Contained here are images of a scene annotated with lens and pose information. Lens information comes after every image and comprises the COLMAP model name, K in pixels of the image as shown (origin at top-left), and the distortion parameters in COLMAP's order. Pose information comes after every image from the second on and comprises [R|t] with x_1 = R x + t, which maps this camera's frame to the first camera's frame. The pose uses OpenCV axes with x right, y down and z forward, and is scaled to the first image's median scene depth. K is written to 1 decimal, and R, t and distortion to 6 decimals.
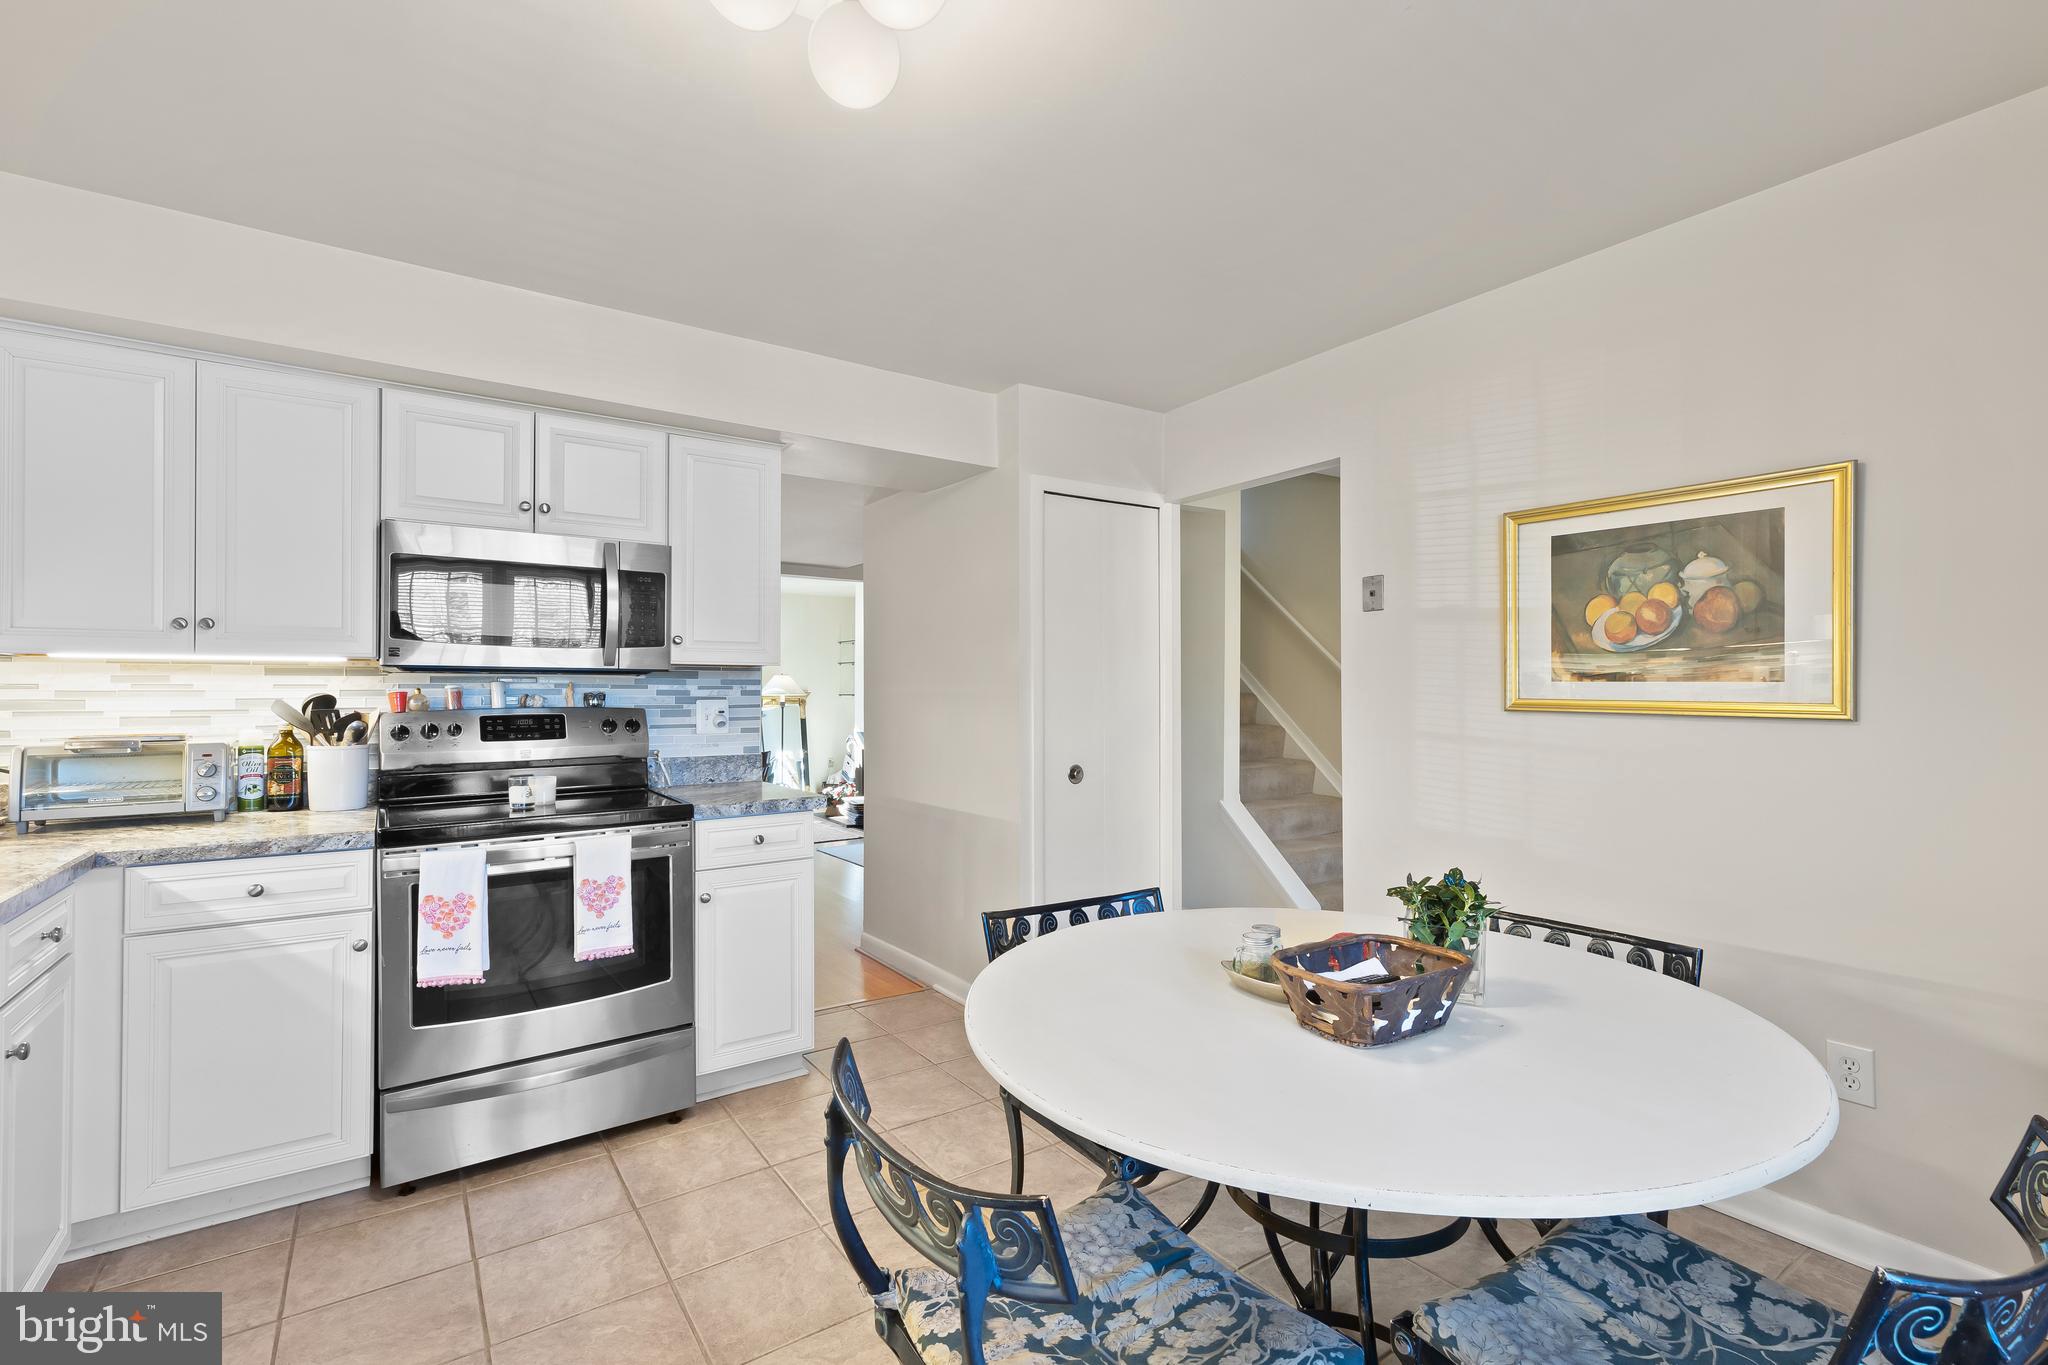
lens RADIAL K [[928.5, 0, 1027.0], [0, 928.5, 683.3], [0, 0, 1]] dist [0.008739, -0.001677]
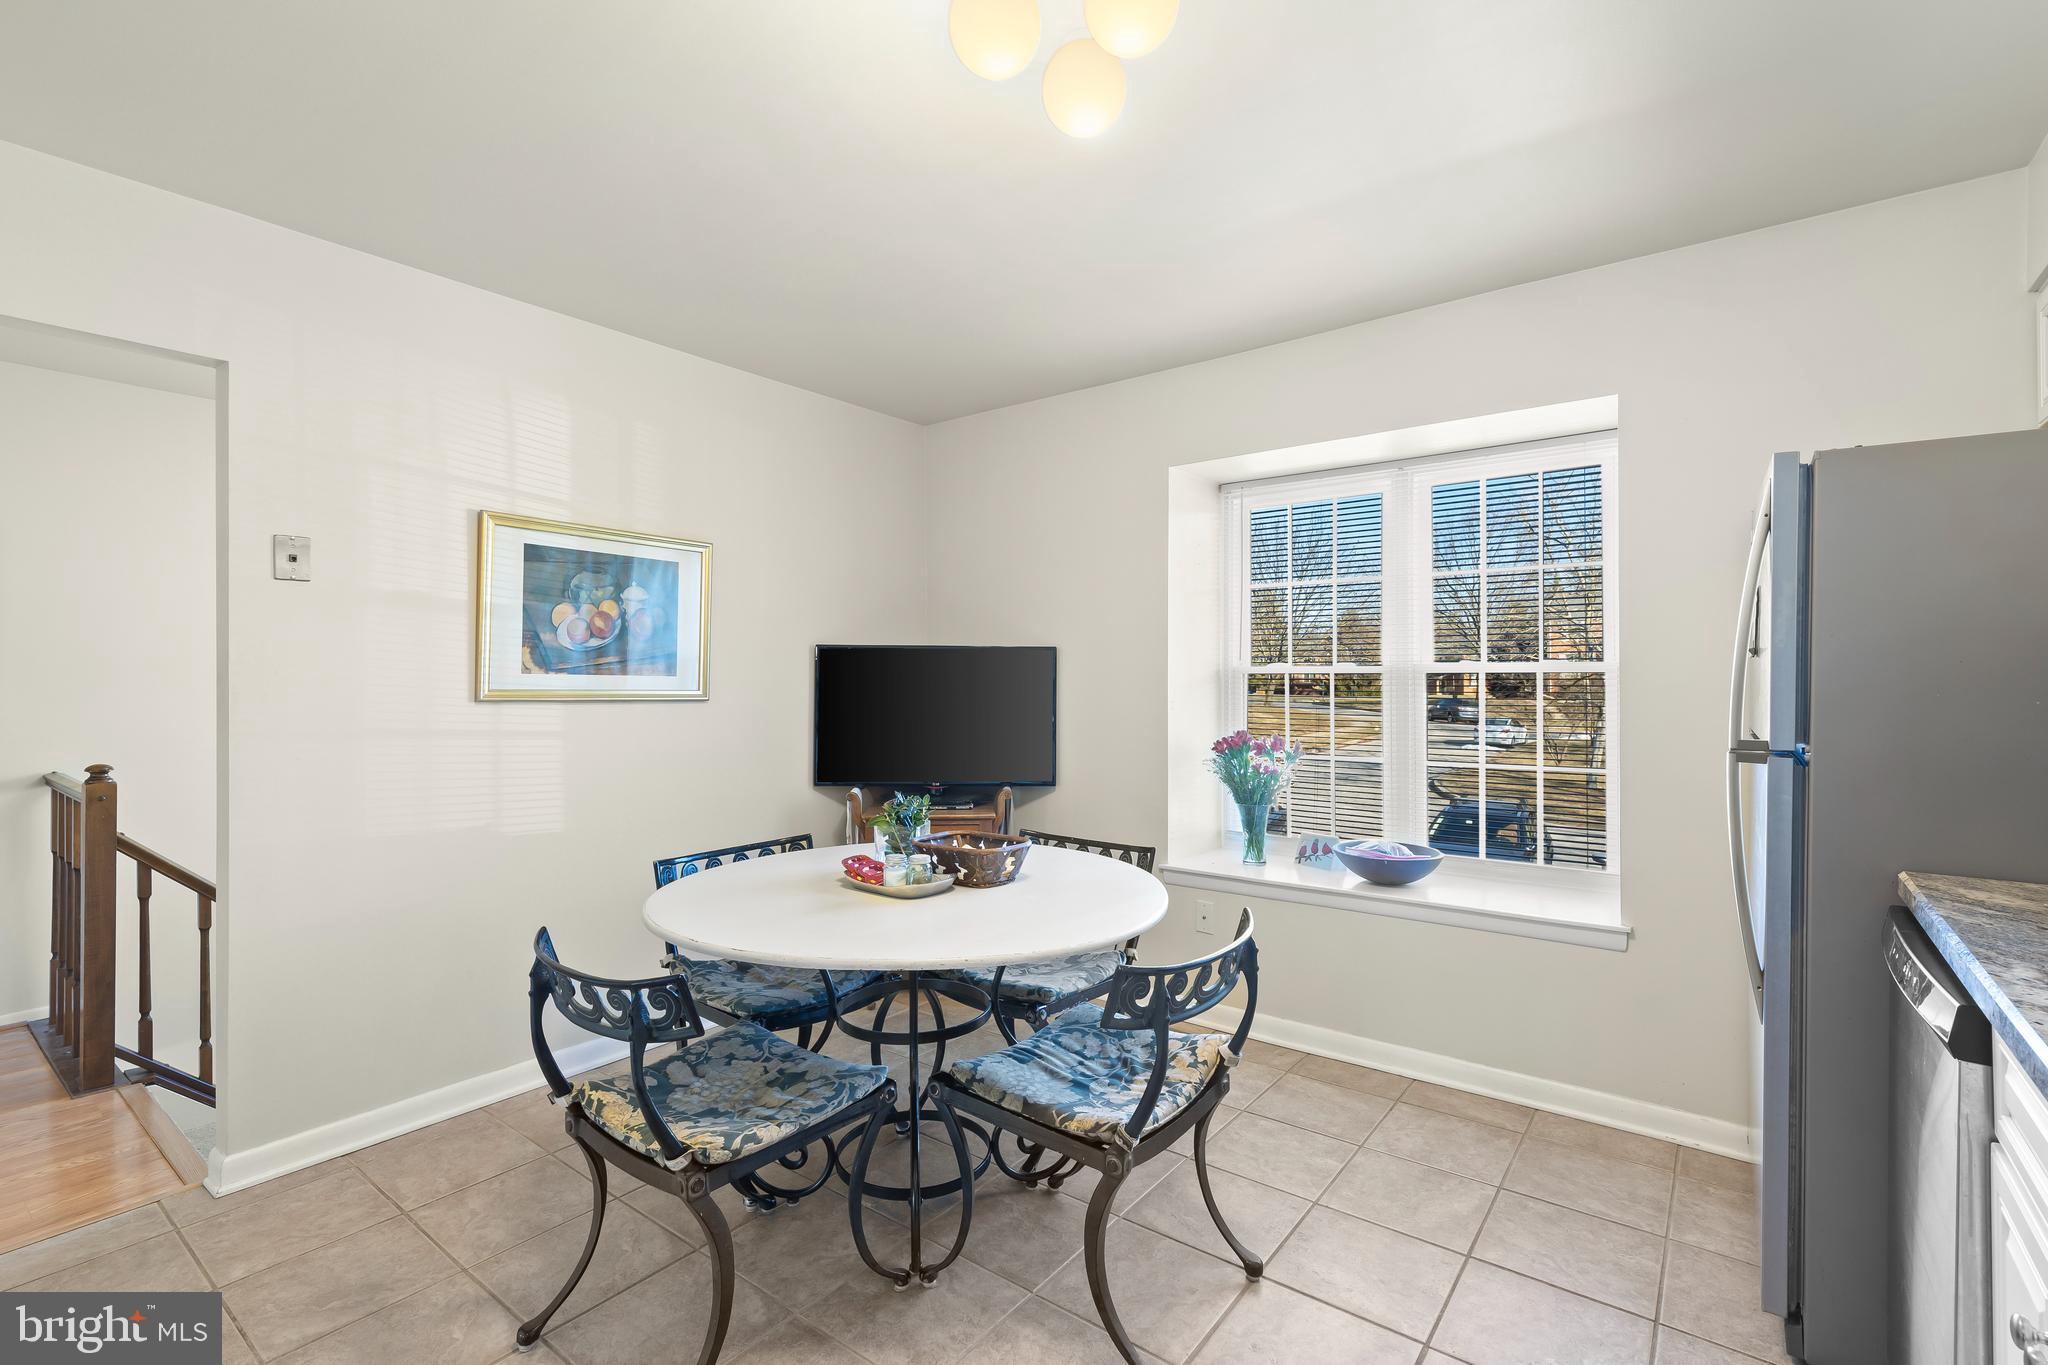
lens RADIAL K [[928.5, 0, 1023.5], [0, 928.5, 684.2], [0, 0, 1]] dist [0.008739, -0.001677]
pose [[-0.307926, 0.001059, 0.951410, -0.709470], [-0.003967, 0.999989, -0.002397, 0.011212], [-0.951402, -0.004512, -0.307919, 0.812158]]
